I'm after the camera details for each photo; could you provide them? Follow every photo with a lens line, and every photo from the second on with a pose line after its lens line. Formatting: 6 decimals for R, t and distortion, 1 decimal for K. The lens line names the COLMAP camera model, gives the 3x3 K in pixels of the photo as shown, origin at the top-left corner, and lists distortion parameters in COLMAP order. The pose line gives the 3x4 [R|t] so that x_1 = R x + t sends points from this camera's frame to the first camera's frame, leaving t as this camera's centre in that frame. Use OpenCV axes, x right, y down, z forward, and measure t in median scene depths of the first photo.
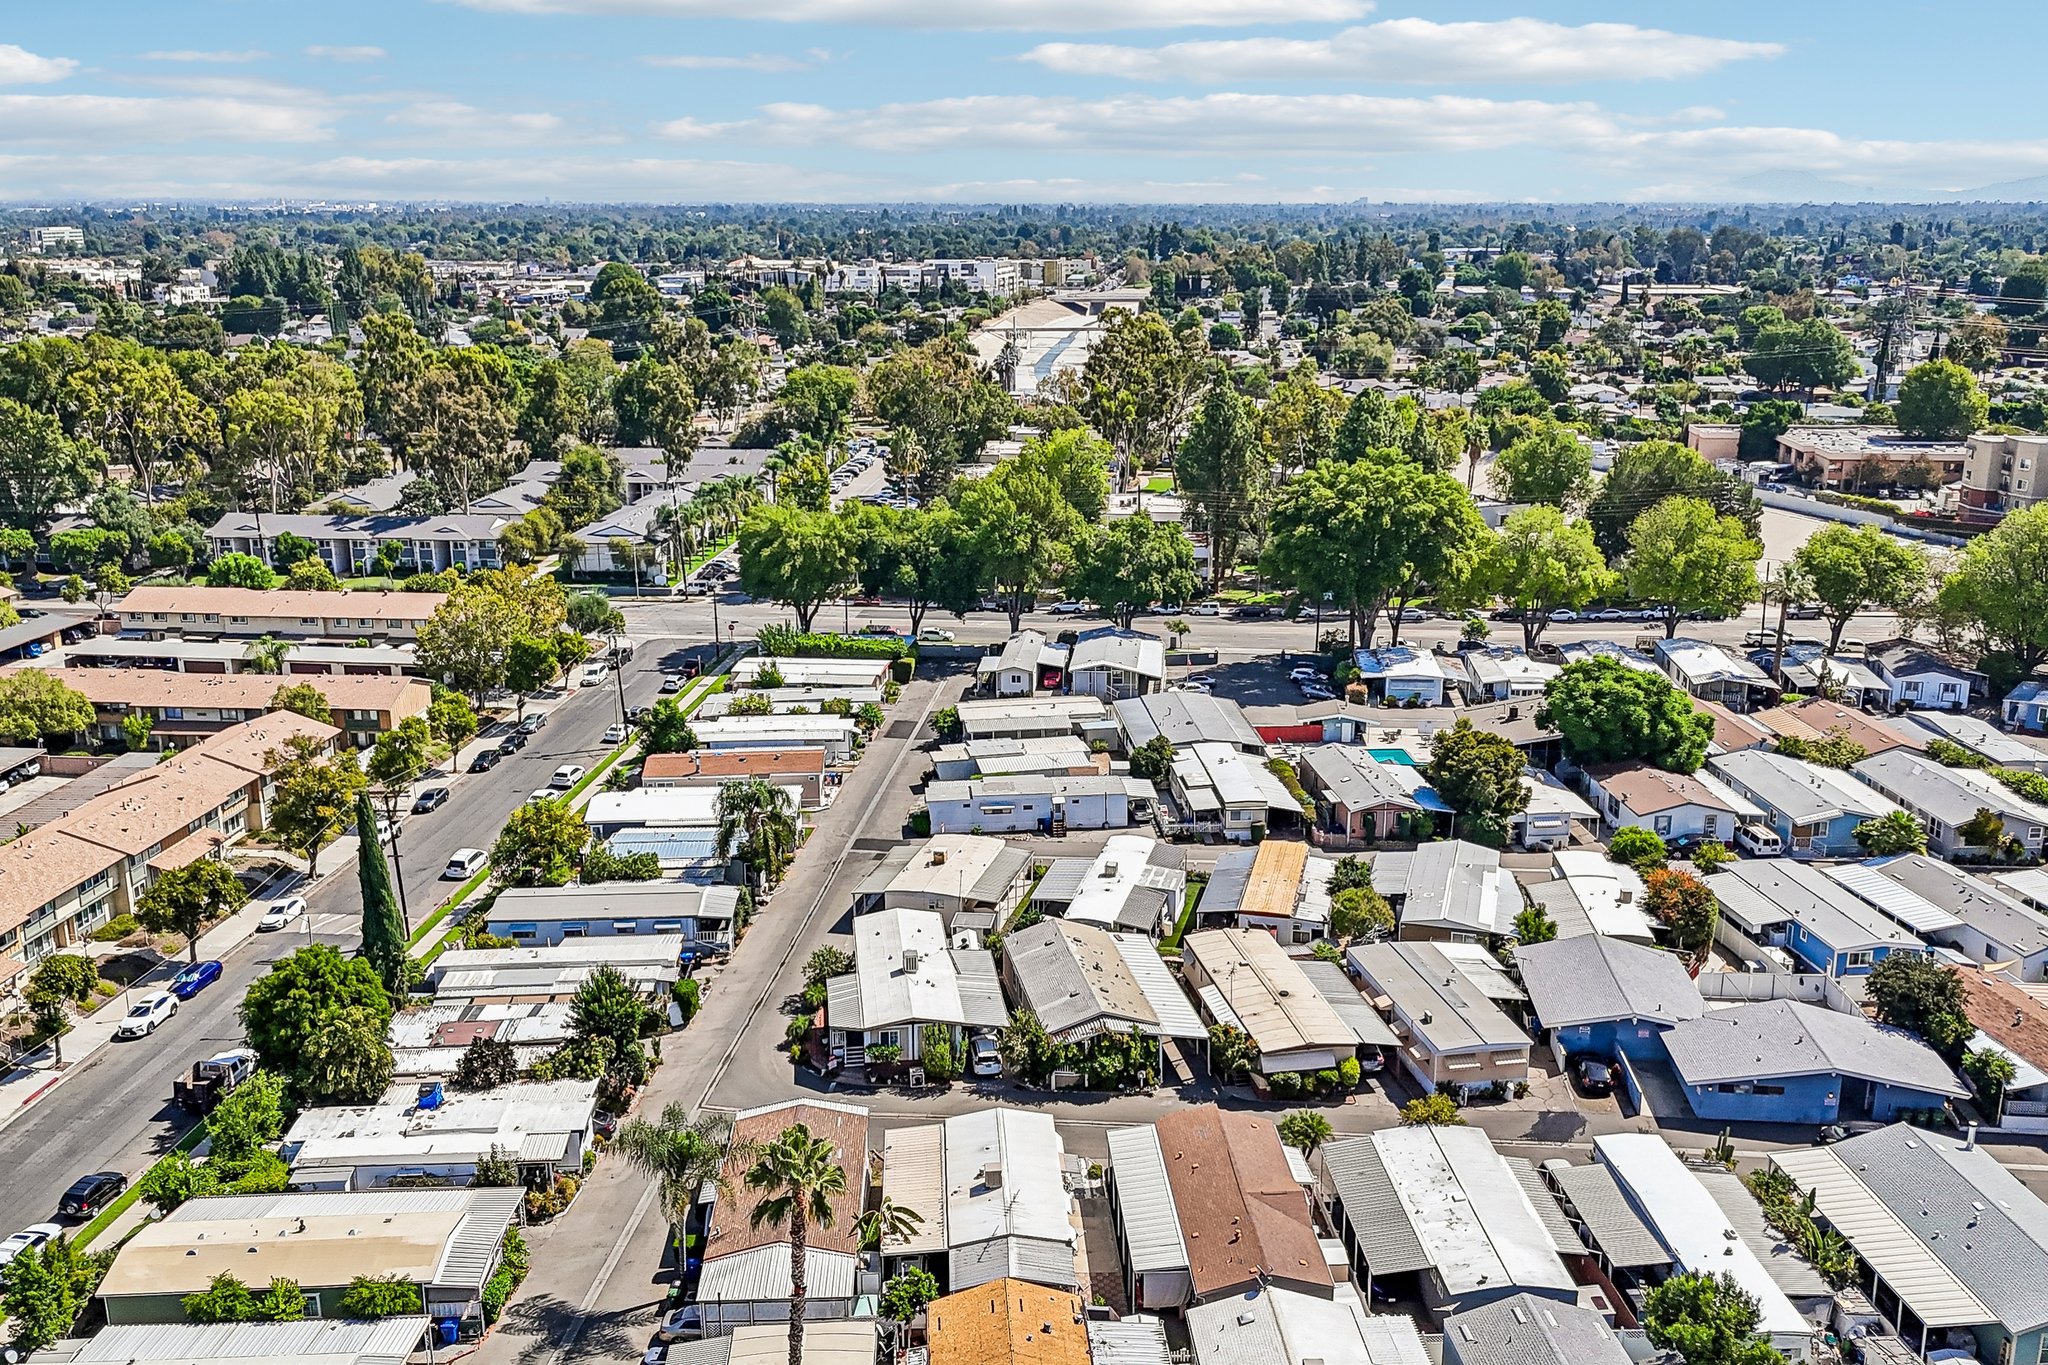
lens RADIAL K [[1765.2, 0, 1024.0], [0, 1765.2, 682.5], [0, 0, 1]] dist [0.143113, -0.287139]
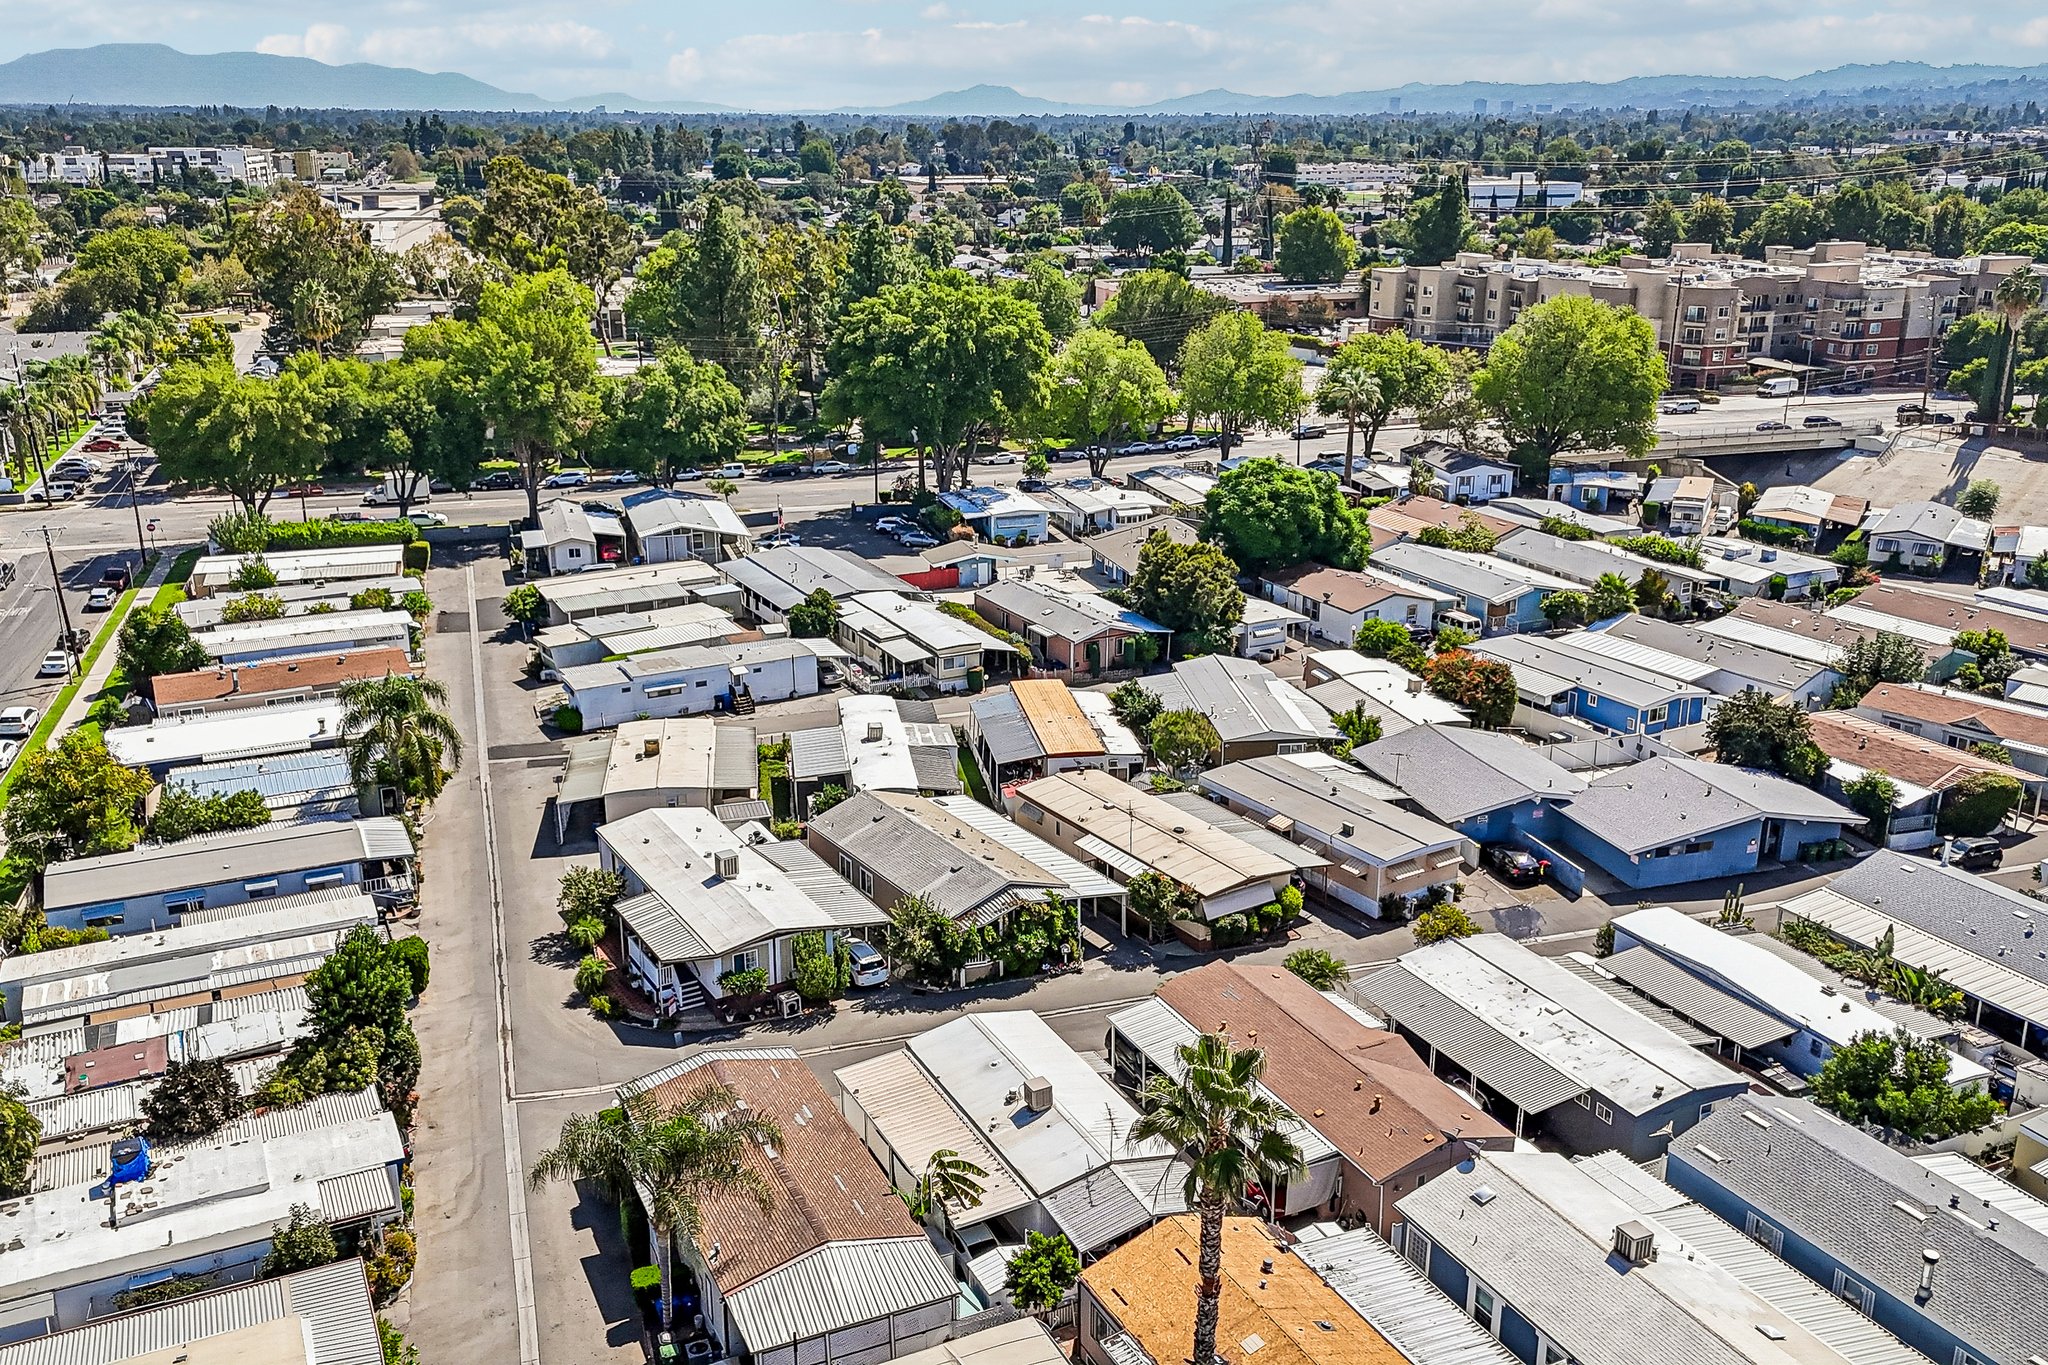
lens RADIAL K [[1770.9, 0, 1024.0], [0, 1770.9, 682.5], [0, 0, 1]] dist [0.115319, -0.168842]
pose [[0.920400, -0.114434, 0.373856, -0.166847], [0.096727, 0.993130, 0.065854, 0.030304], [-0.378824, -0.024450, 0.925146, 0.177702]]
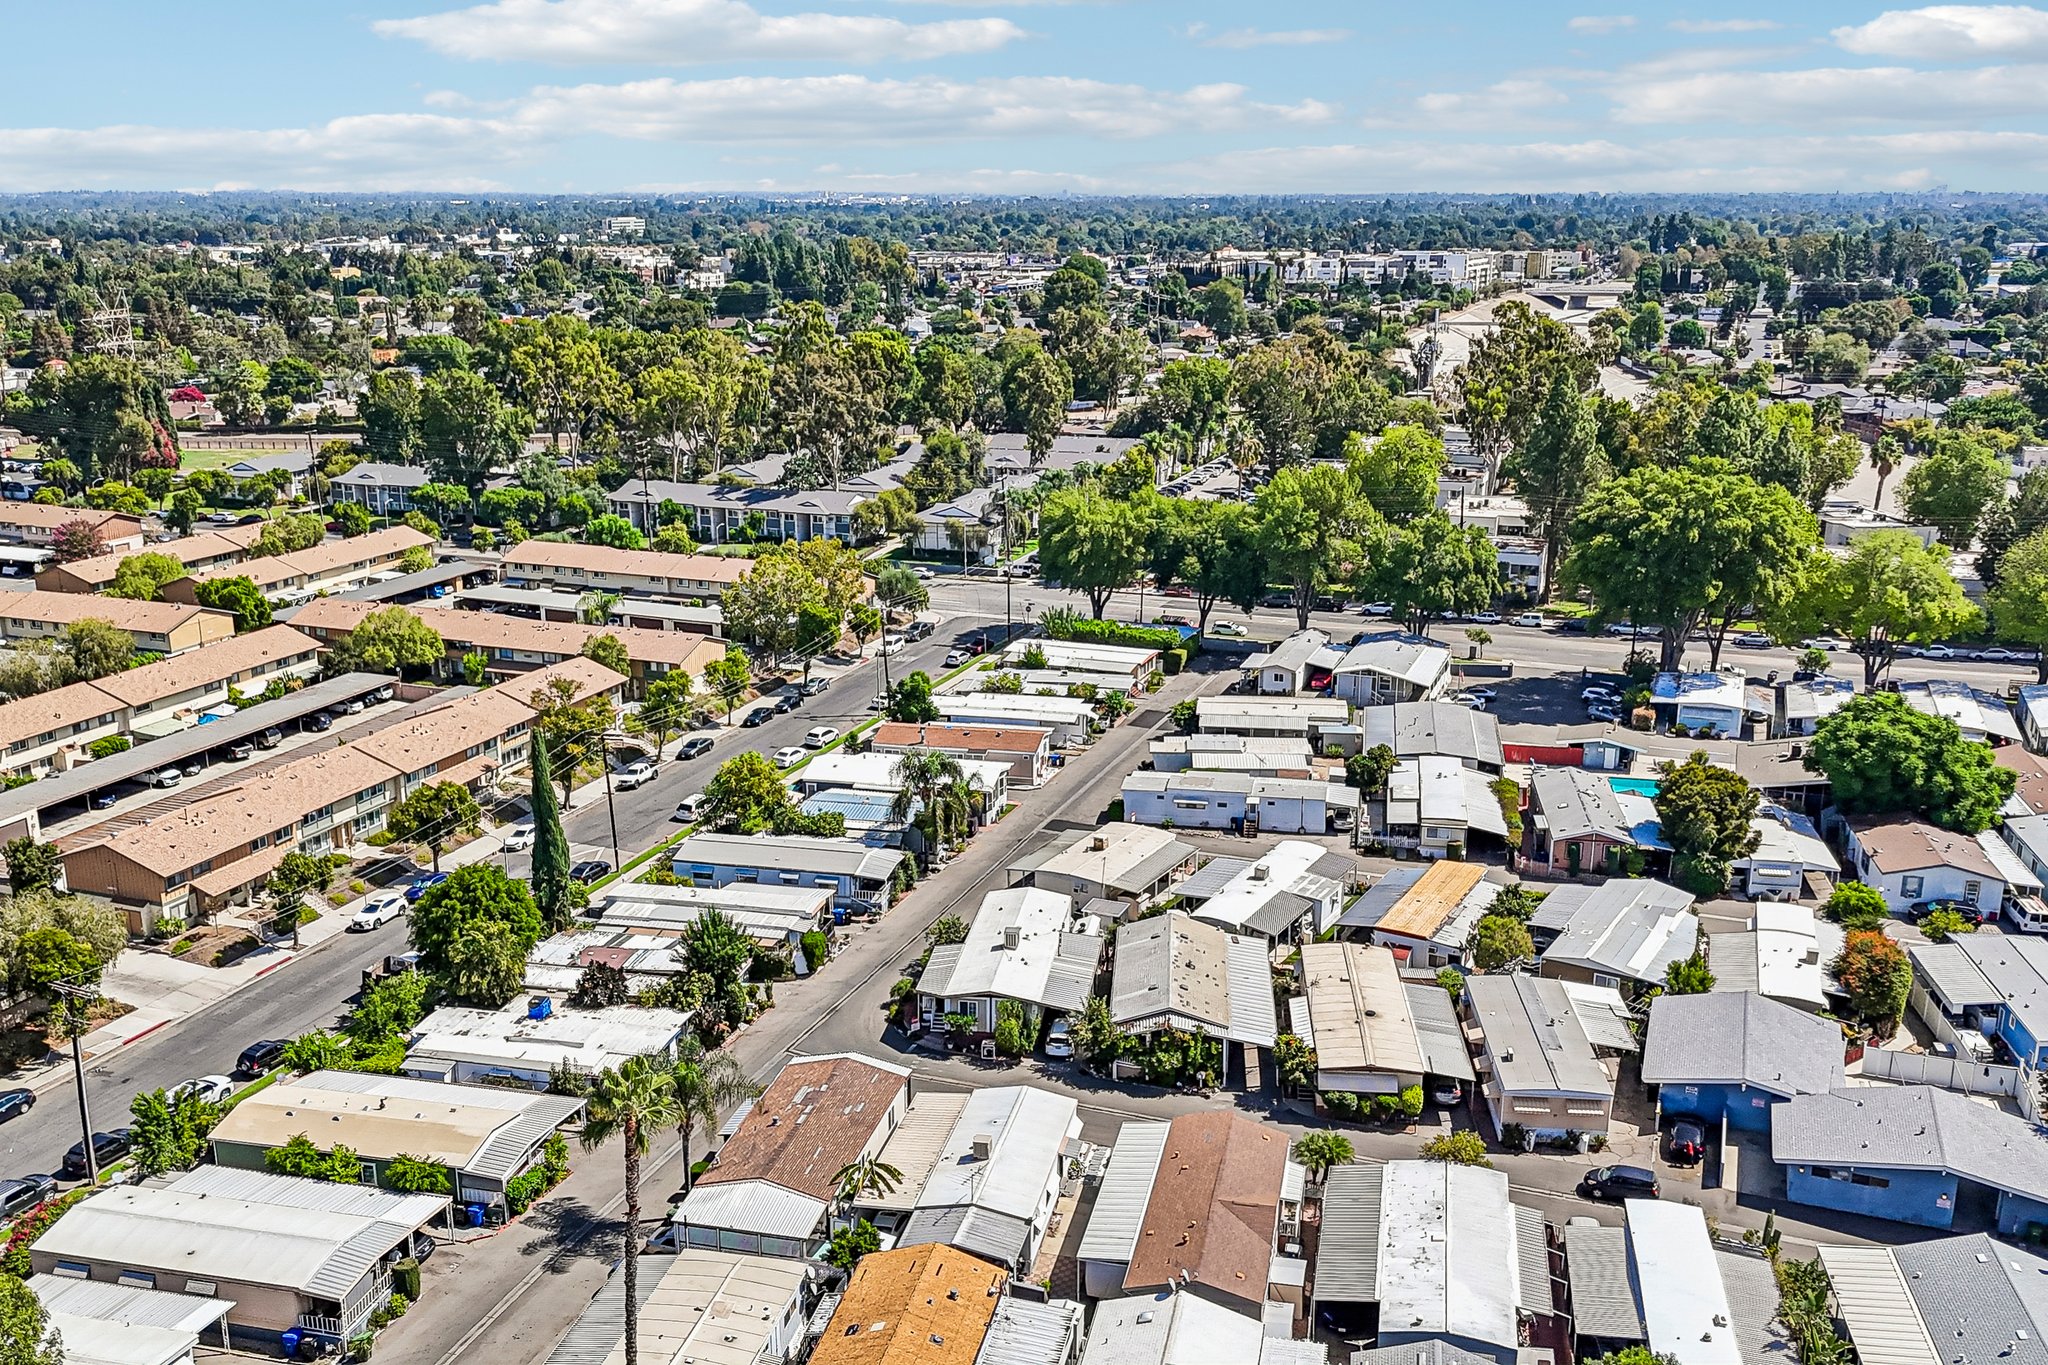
lens RADIAL K [[1765.2, 0, 1024.0], [0, 1765.2, 682.5], [0, 0, 1]] dist [0.143113, -0.287139]
pose [[0.962731, 0.071504, -0.260837, 0.148219], [-0.070219, 0.997430, 0.014255, -0.004002], [0.261186, 0.004592, 0.965278, 0.008783]]
